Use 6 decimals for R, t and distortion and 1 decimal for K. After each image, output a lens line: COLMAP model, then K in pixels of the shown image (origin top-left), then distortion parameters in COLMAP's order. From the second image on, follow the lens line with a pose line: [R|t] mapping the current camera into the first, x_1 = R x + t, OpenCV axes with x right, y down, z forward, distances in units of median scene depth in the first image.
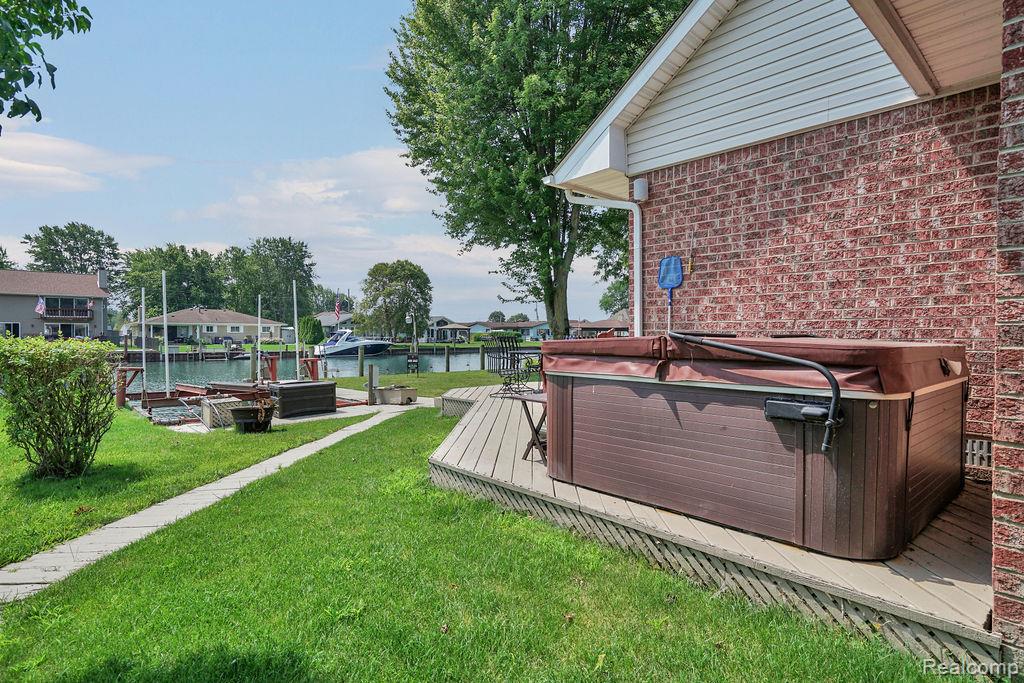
lens RADIAL K [[537.0, 0, 513.1], [0, 537.0, 340.2], [0, 0, 1]] dist [0.000451, 0.002242]
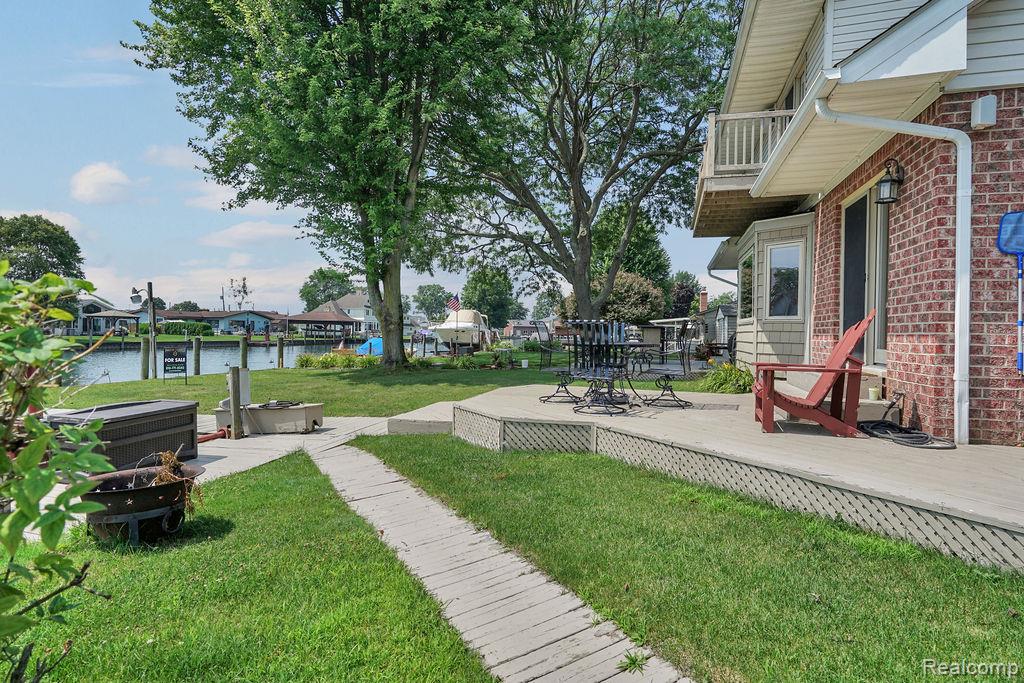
lens RADIAL K [[552.9, 0, 512.0], [0, 552.9, 341.5], [0, 0, 1]] dist [0.005424, 0.001390]
pose [[0.847568, 0.002118, 0.530683, -0.169611], [-0.007986, 0.999930, 0.008762, 0.005075], [-0.530627, -0.011664, 0.847525, 0.176456]]
